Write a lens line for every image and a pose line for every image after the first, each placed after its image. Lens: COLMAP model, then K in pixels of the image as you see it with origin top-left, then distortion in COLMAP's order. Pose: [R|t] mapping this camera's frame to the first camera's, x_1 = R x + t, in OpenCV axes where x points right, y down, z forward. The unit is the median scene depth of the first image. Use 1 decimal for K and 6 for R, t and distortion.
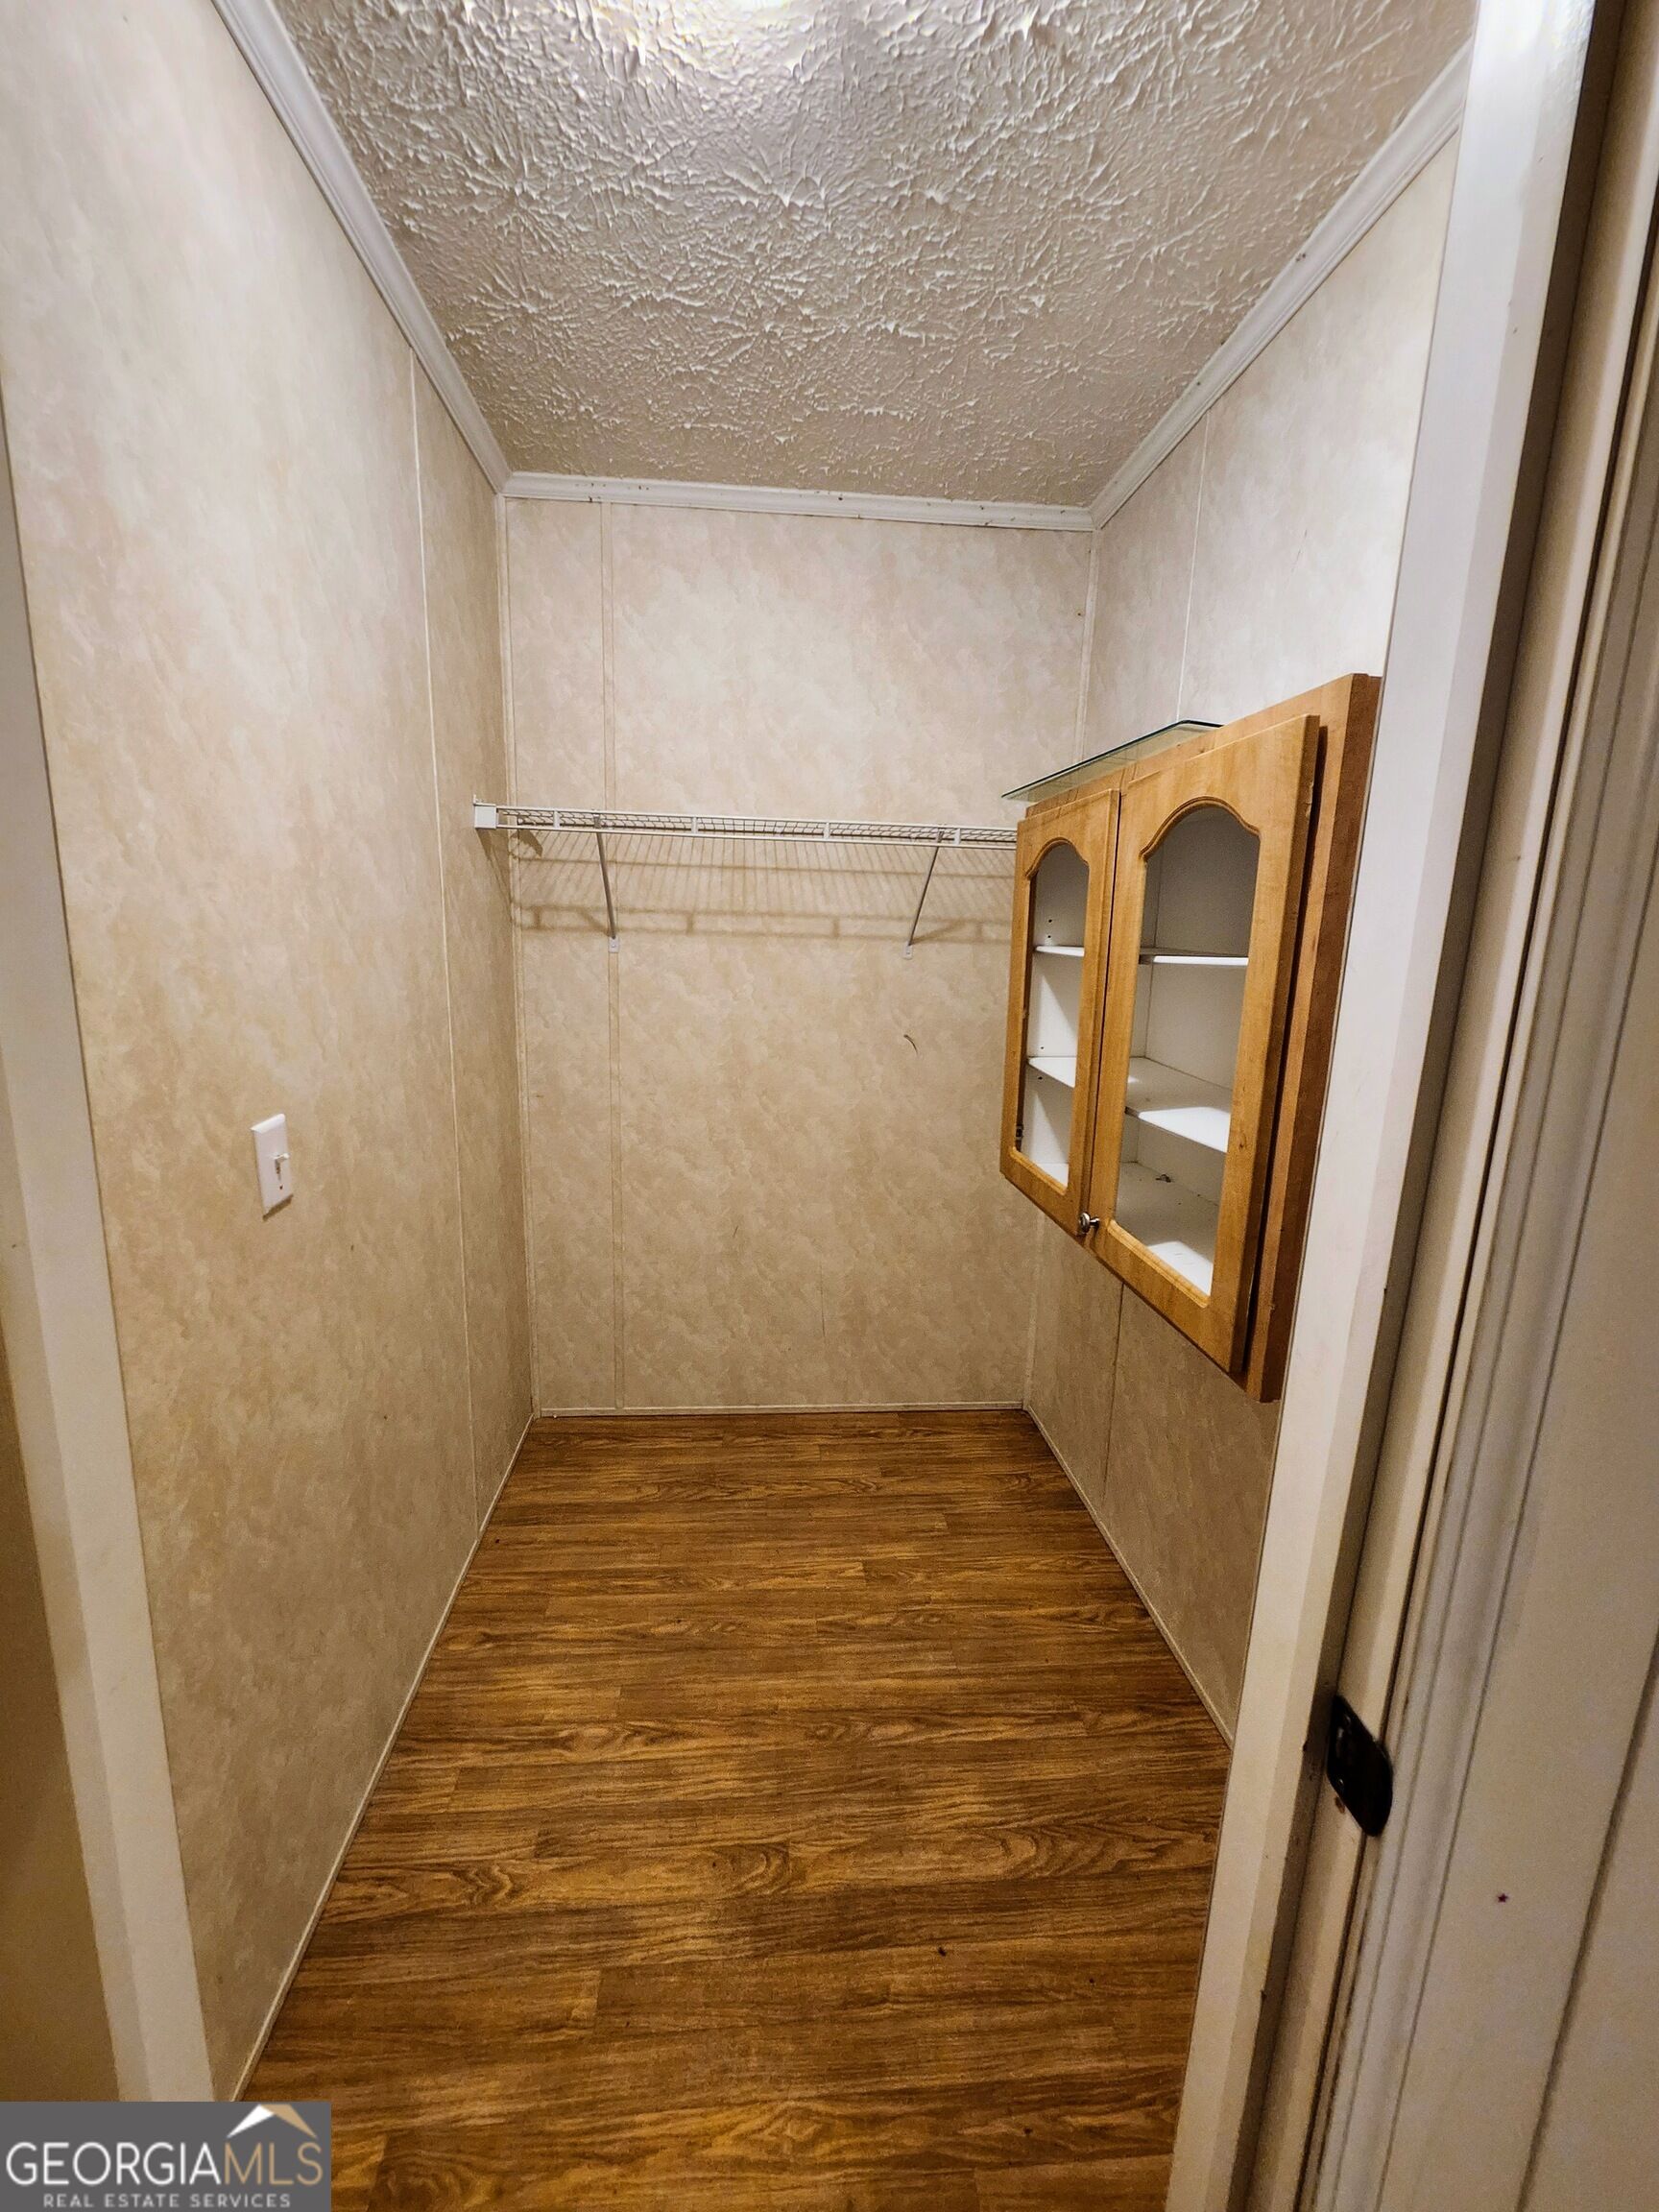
lens RADIAL K [[871.8, 0, 830.6], [0, 871.8, 1100.4], [0, 0, 1]] dist [-0.006900, 0.001397]
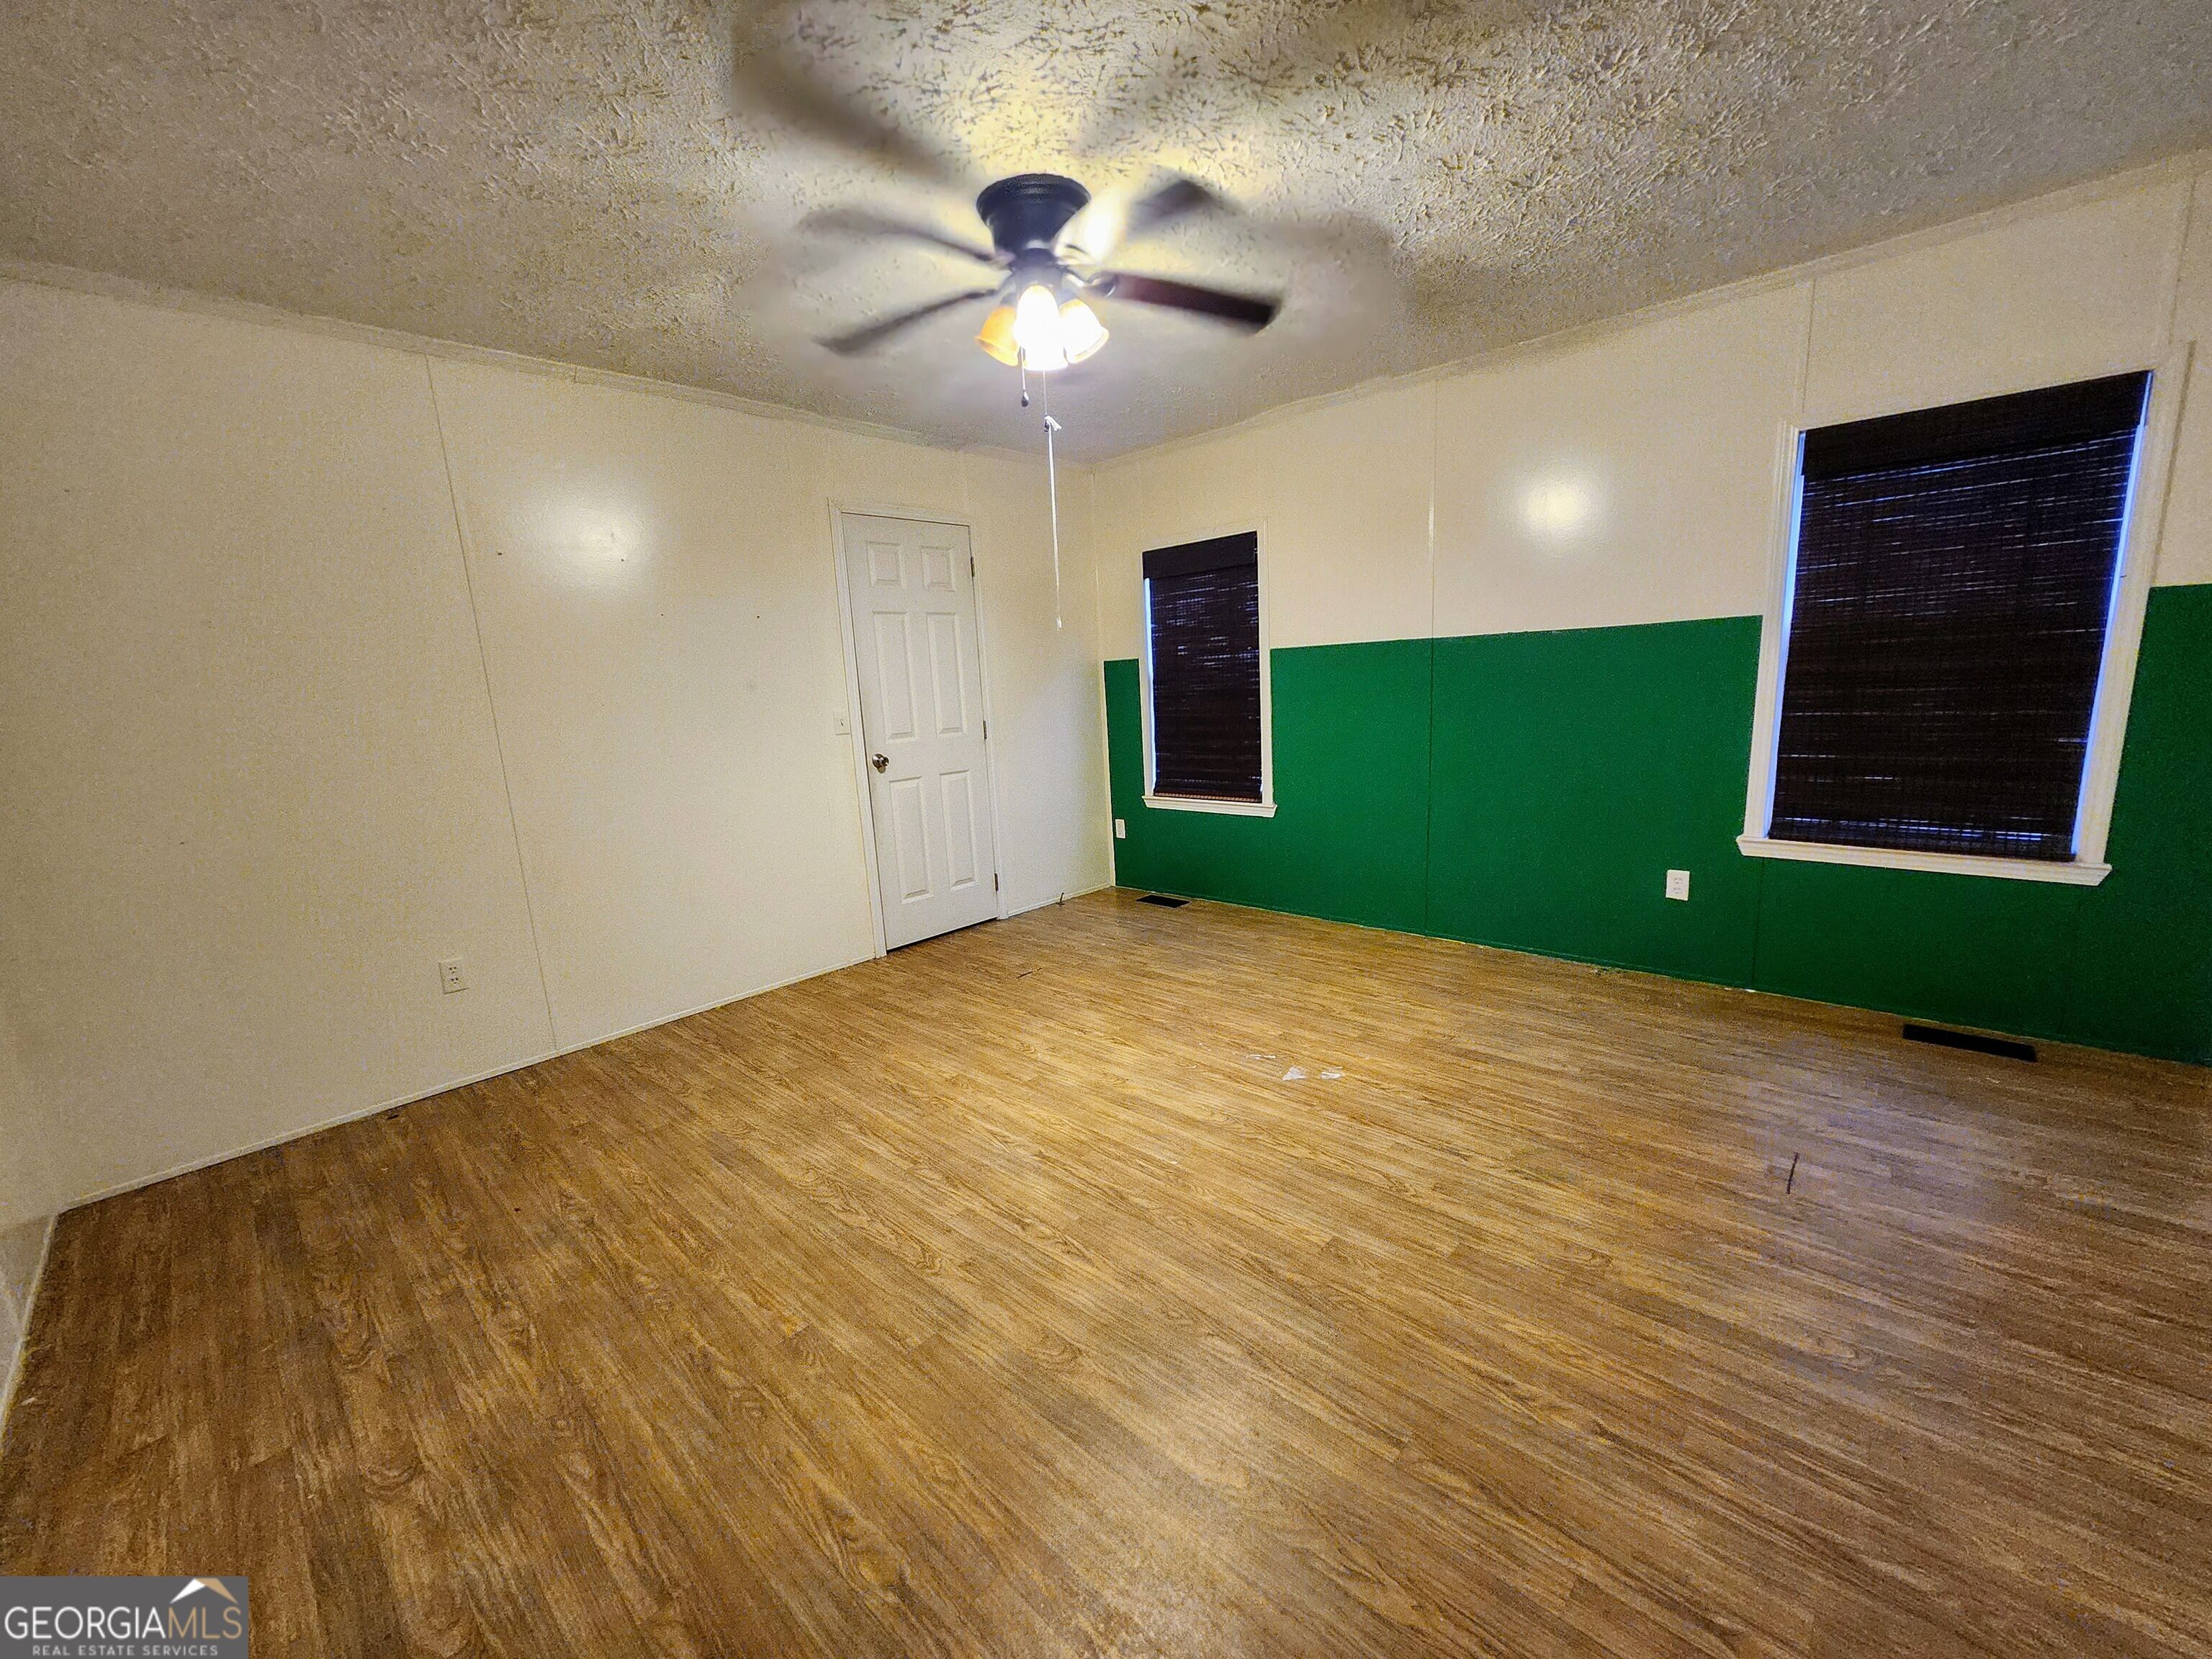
lens RADIAL K [[871.8, 0, 1107.0], [0, 871.8, 829.6], [0, 0, 1]] dist [-0.006900, 0.001397]
pose [[0.673670, 0.073507, -0.735367, 0.753362], [-0.076087, 0.996652, 0.029921, 0.068009], [0.735105, 0.035795, 0.677008, 0.146251]]
